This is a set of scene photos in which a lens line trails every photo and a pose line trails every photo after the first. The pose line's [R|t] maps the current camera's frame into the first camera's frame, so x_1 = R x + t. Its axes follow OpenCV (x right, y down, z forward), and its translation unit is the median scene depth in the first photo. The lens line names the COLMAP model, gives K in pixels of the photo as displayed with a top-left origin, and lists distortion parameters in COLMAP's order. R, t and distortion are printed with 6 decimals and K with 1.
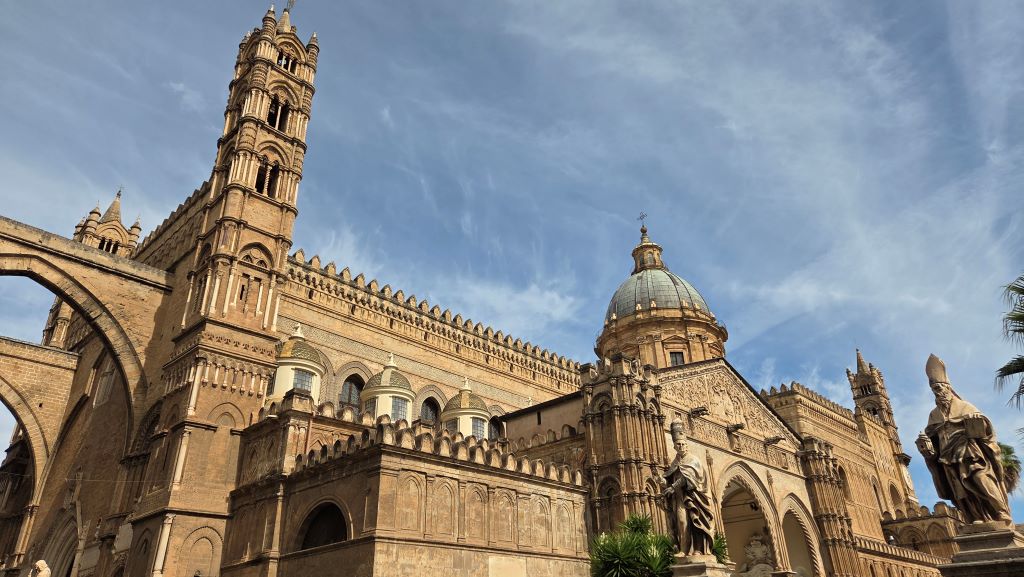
lens RADIAL K [[682.4, 0, 512.0], [0, 682.4, 288.5], [0, 0, 1]] dist [0.063412, -0.001994]
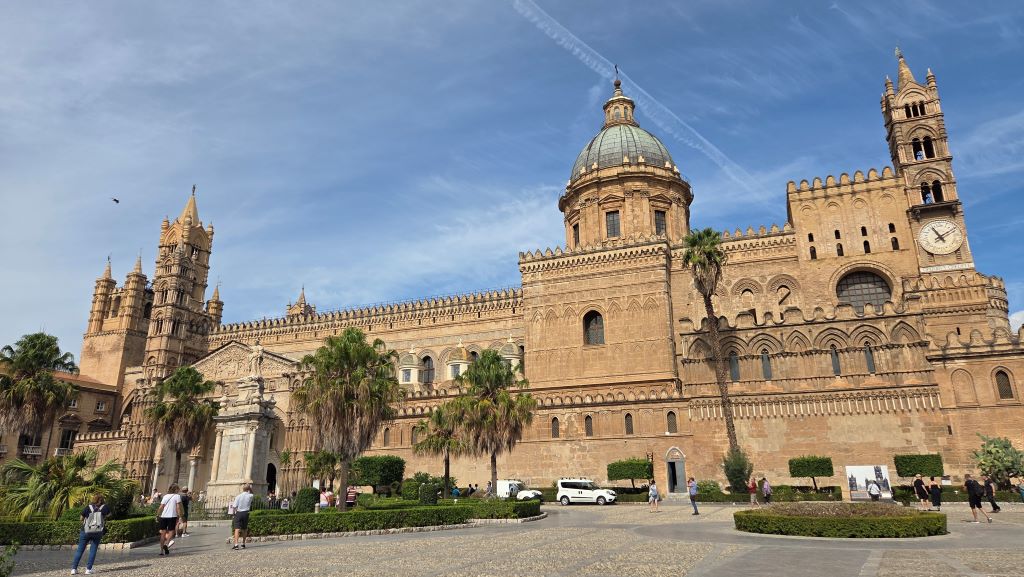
lens RADIAL K [[682.4, 0, 512.0], [0, 682.4, 288.5], [0, 0, 1]] dist [0.063412, -0.001994]
pose [[0.356687, -0.260952, -0.897039, 1.561266], [0.431839, 0.897511, -0.089378, 0.324969], [0.828426, -0.355497, 0.432820, 0.626986]]
